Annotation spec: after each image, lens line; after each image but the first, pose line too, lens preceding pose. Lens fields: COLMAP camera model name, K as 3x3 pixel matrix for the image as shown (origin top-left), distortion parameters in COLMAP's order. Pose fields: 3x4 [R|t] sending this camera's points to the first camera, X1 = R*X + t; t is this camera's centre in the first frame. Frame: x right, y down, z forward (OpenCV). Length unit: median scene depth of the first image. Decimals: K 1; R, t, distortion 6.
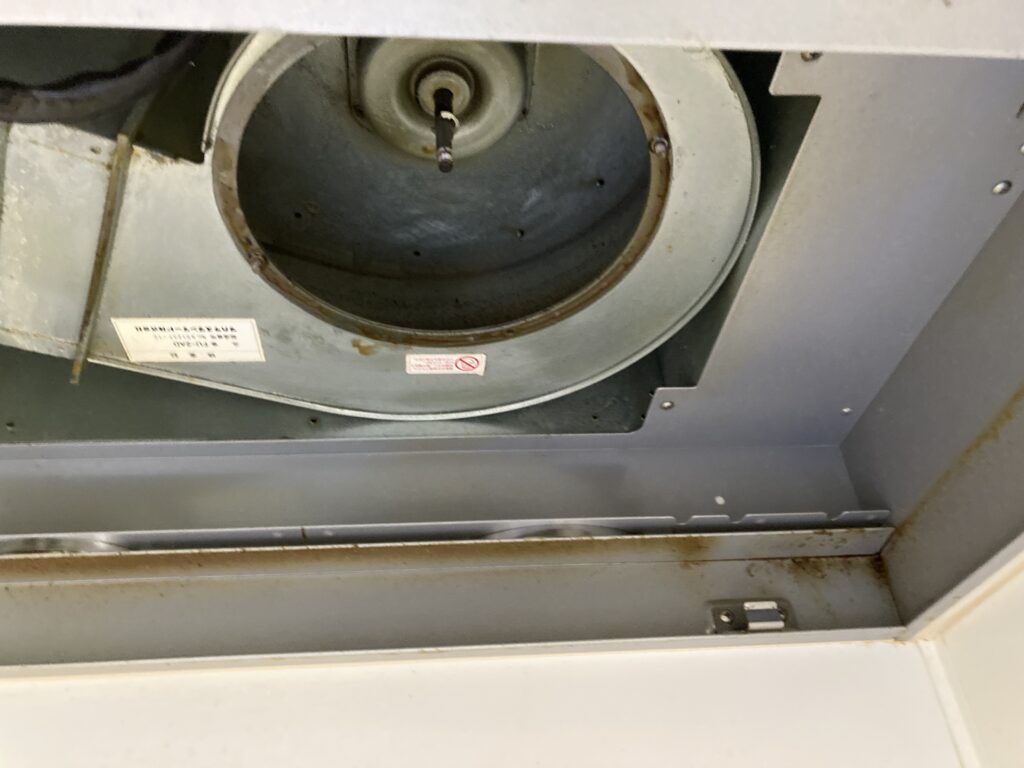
lens RADIAL K [[830.5, 0, 510.4], [0, 830.5, 384.7], [0, 0, 1]] dist [0.002091, 0.000147]
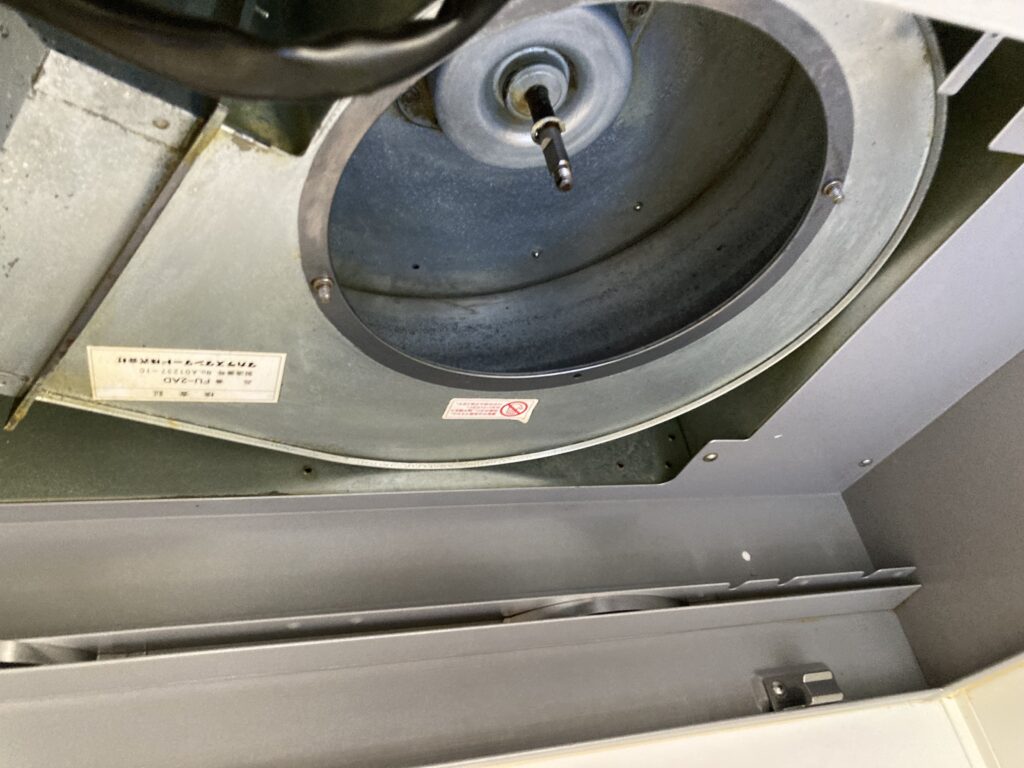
lens RADIAL K [[830.5, 0, 512.9], [0, 830.5, 384.2], [0, 0, 1]] dist [0.002091, 0.000147]
pose [[0.964545, 0.032376, 0.261925, -0.288317], [-0.036229, 0.999295, 0.009894, -0.062084], [-0.261420, -0.019032, 0.965038, 0.186882]]
